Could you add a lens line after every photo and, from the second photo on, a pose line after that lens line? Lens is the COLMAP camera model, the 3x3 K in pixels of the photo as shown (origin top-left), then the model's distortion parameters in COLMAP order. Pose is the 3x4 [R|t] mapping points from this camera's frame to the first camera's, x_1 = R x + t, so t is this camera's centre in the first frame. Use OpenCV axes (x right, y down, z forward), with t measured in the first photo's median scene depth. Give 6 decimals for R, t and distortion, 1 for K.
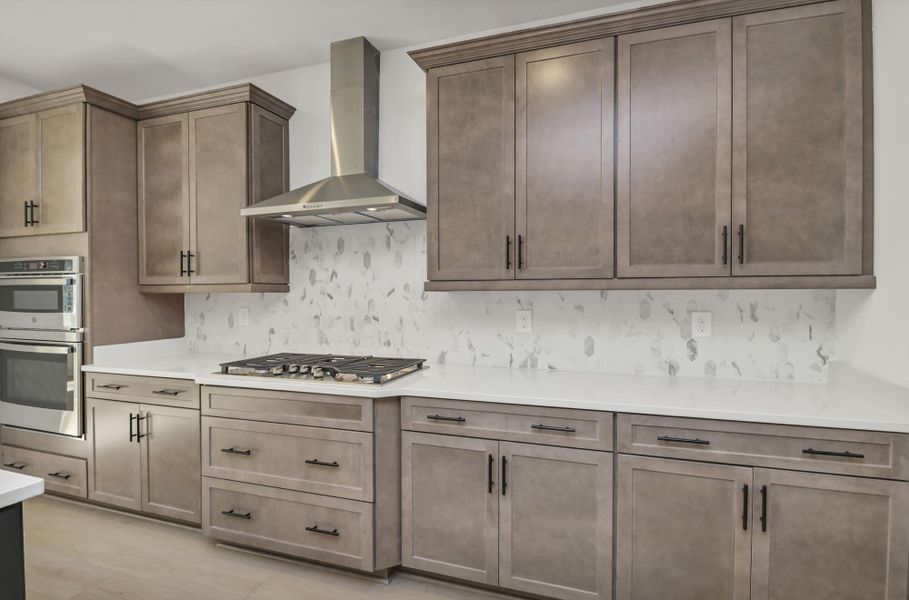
lens RADIAL K [[444.1, 0, 387.6], [0, 444.1, 300.2], [0, 0, 1]] dist [-0.000656, -0.000975]
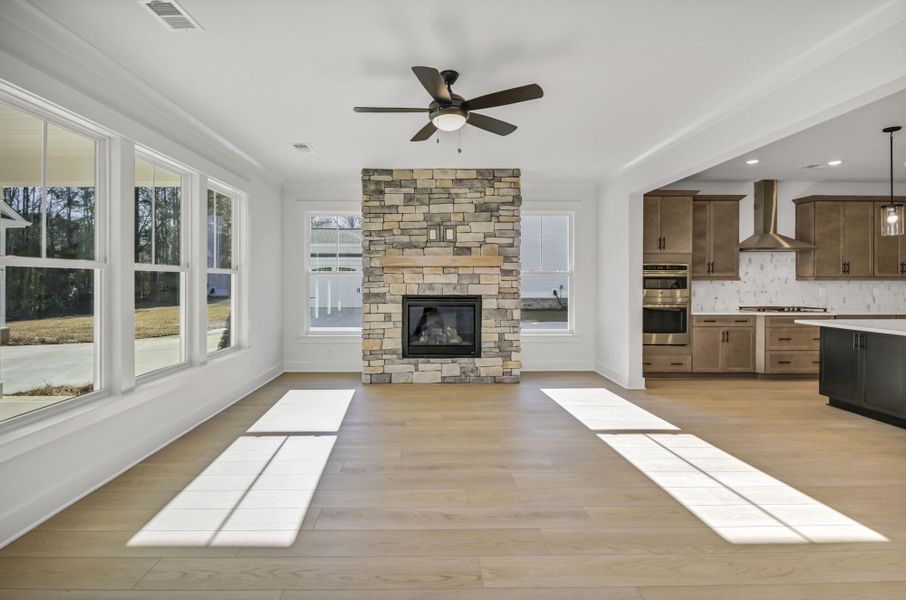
lens RADIAL K [[330.2, 0, 572.1], [0, 330.2, 283.0], [0, 0, 1]] dist [-0.001629, -0.000202]
pose [[0.938457, 0.003500, 0.345378, -1.745986], [0.000457, 0.999935, -0.011374, 0.015278], [-0.345395, 0.010832, 0.938395, -0.347151]]
